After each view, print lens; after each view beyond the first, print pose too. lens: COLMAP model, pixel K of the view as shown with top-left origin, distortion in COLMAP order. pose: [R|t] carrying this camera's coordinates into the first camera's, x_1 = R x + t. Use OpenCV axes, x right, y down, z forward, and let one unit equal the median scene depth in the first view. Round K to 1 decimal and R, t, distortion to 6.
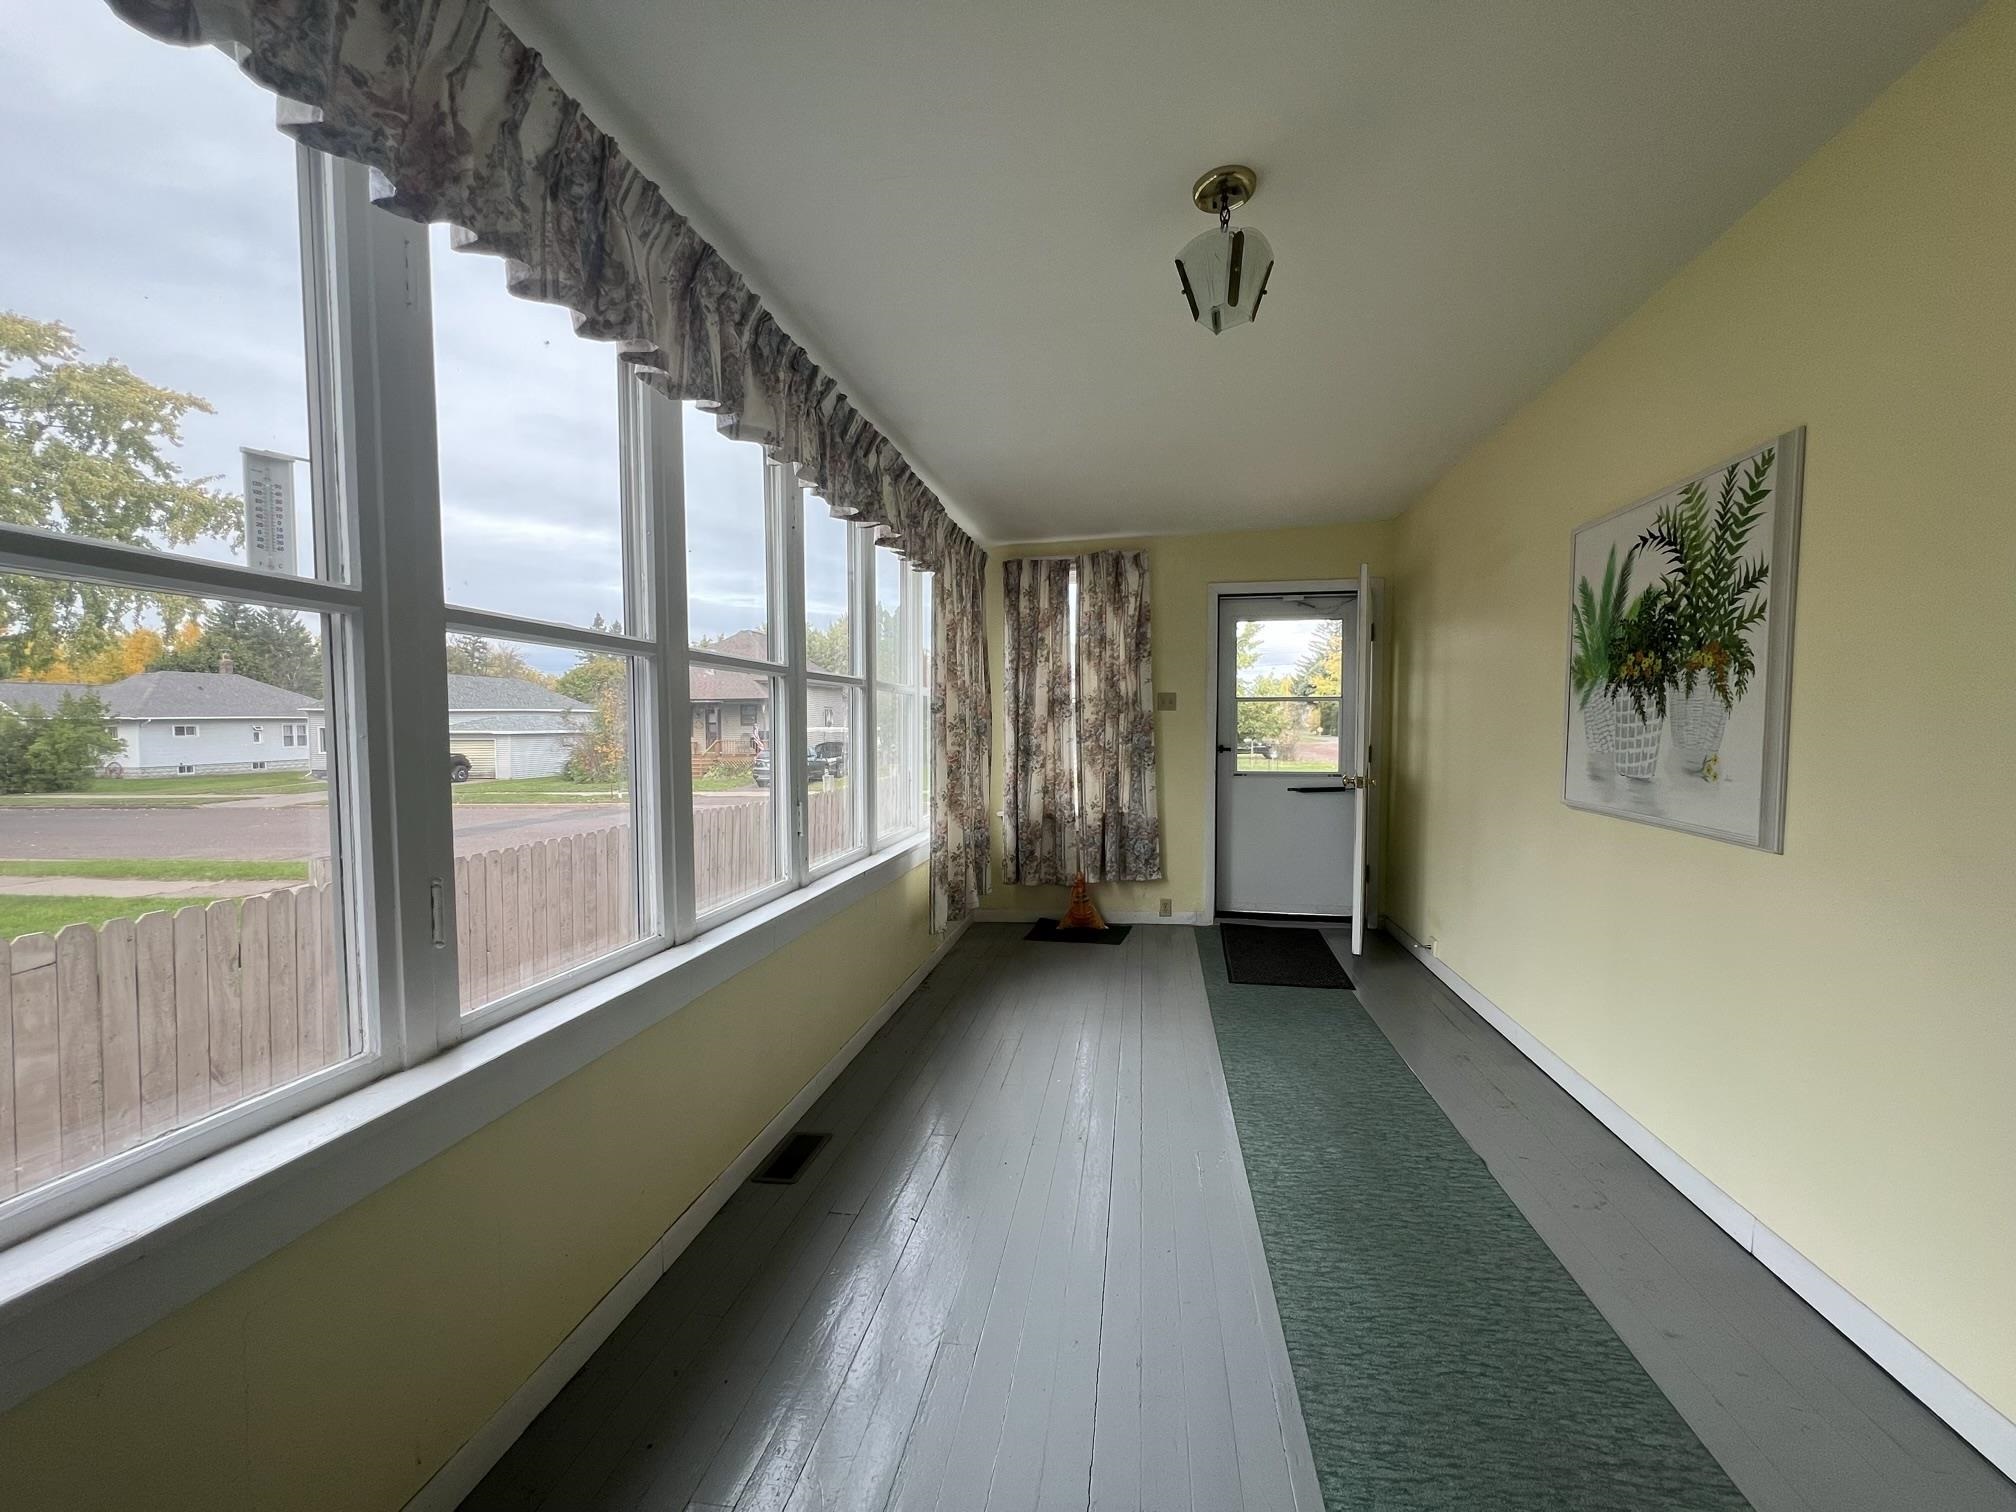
lens RADIAL K [[806.3, 0, 997.2], [0, 806.3, 764.4], [0, 0, 1]] dist [0.001150, 0.000053]
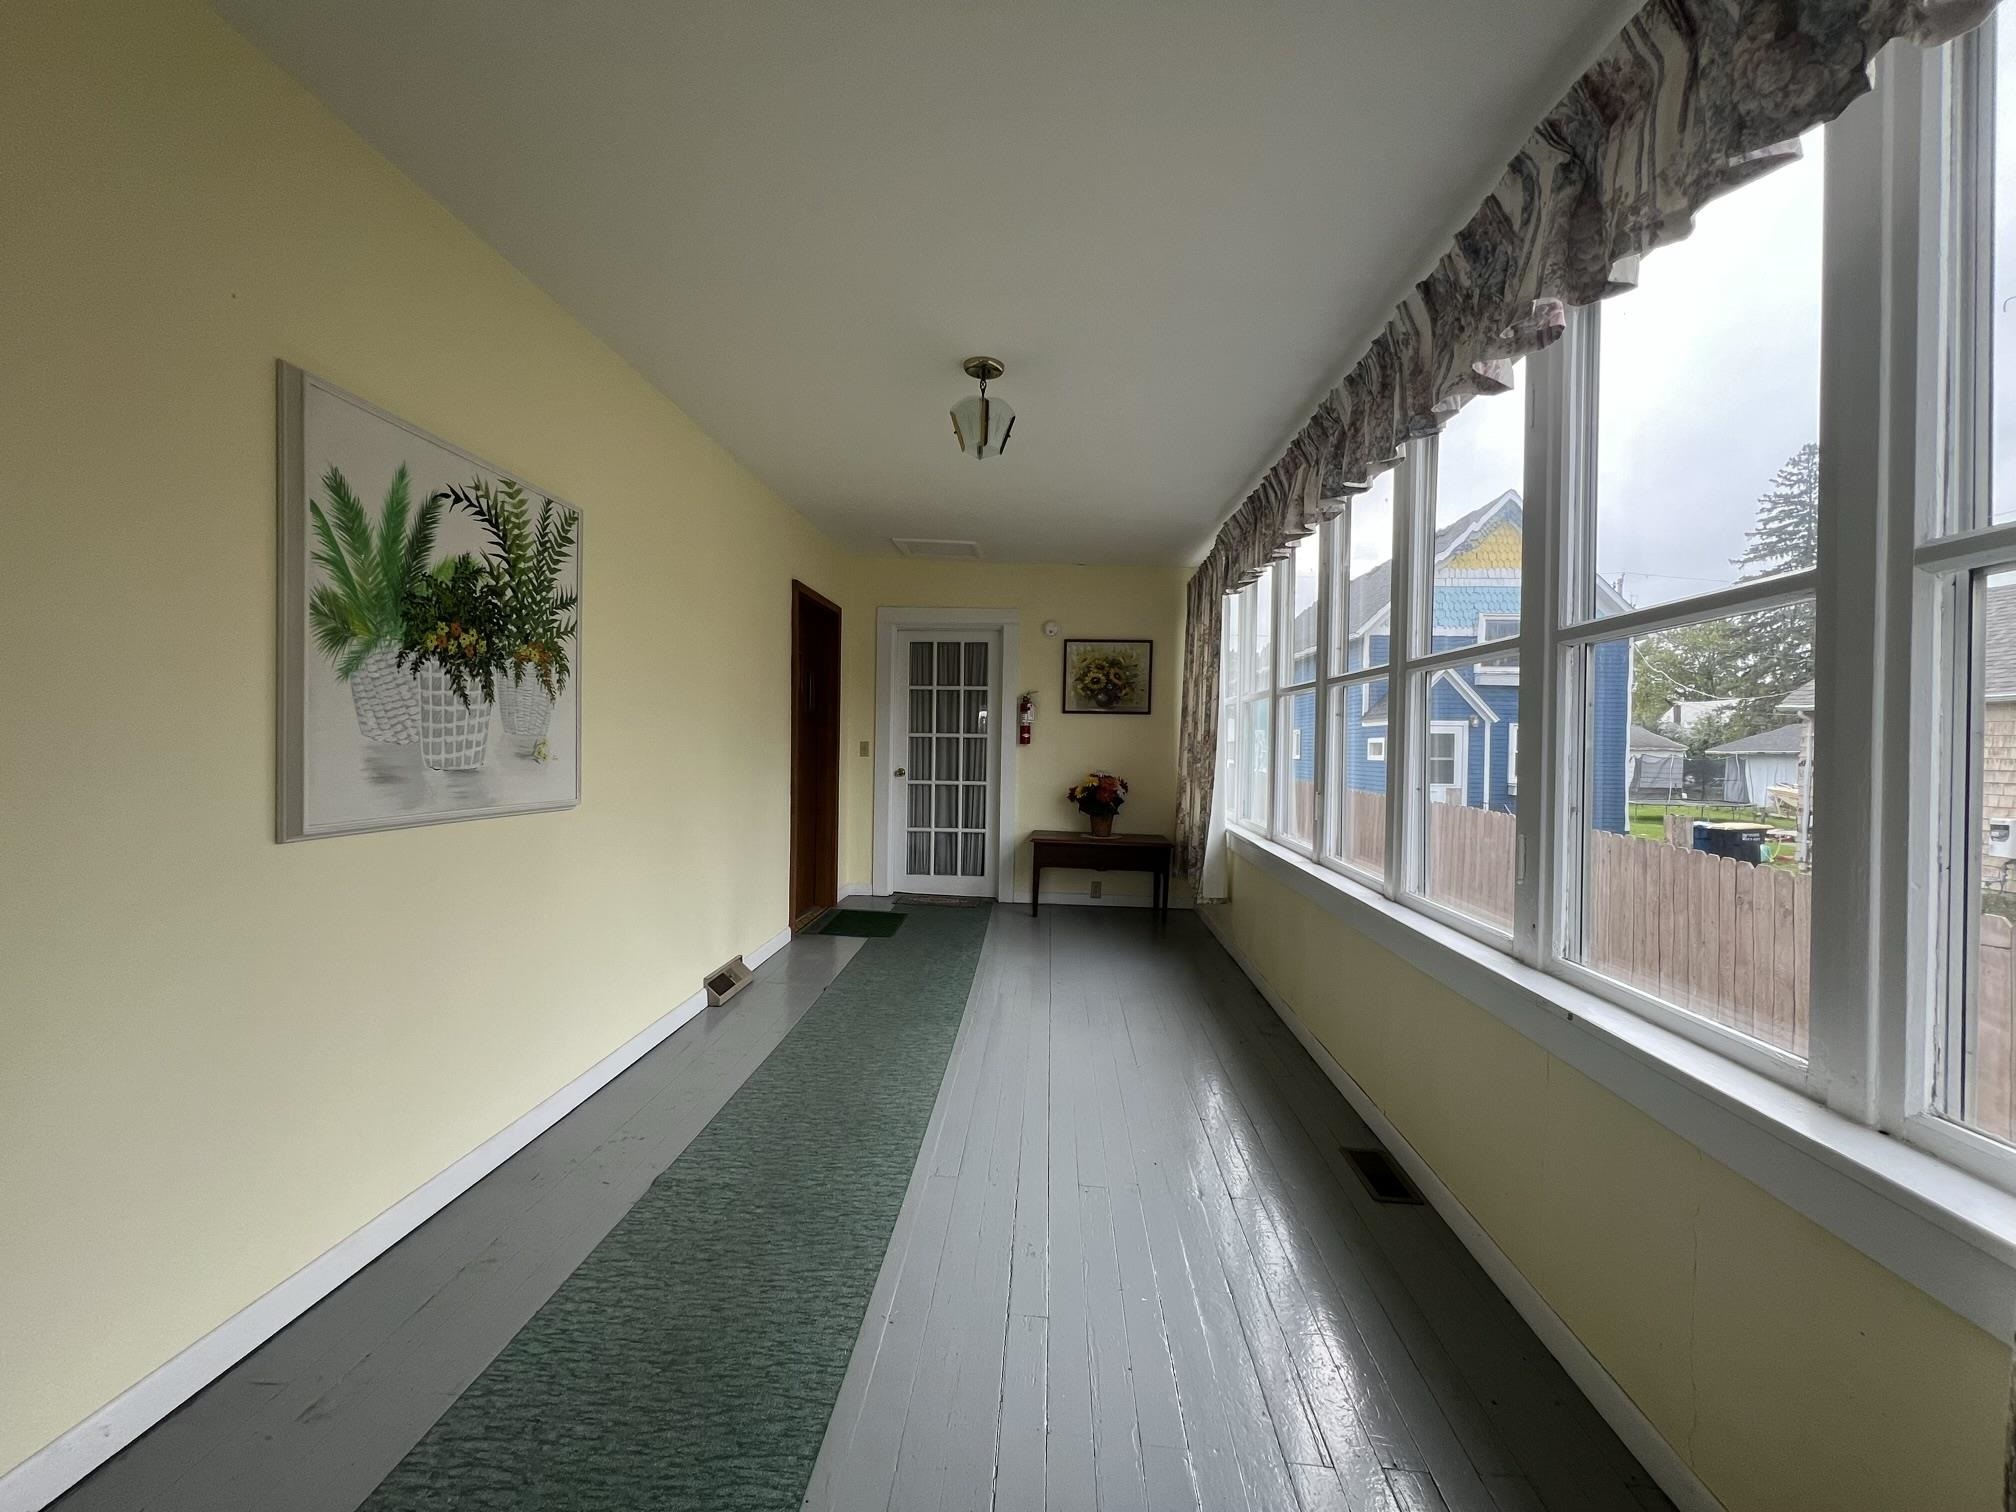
lens RADIAL K [[806.1, 0, 1006.3], [0, 806.1, 750.6], [0, 0, 1]] dist [-0.002508, 0.000647]
pose [[-0.992817, -0.007040, -0.119434, 0.342210], [-0.014207, 0.998142, 0.059260, -0.069569], [0.118795, 0.060531, -0.991072, 2.108997]]
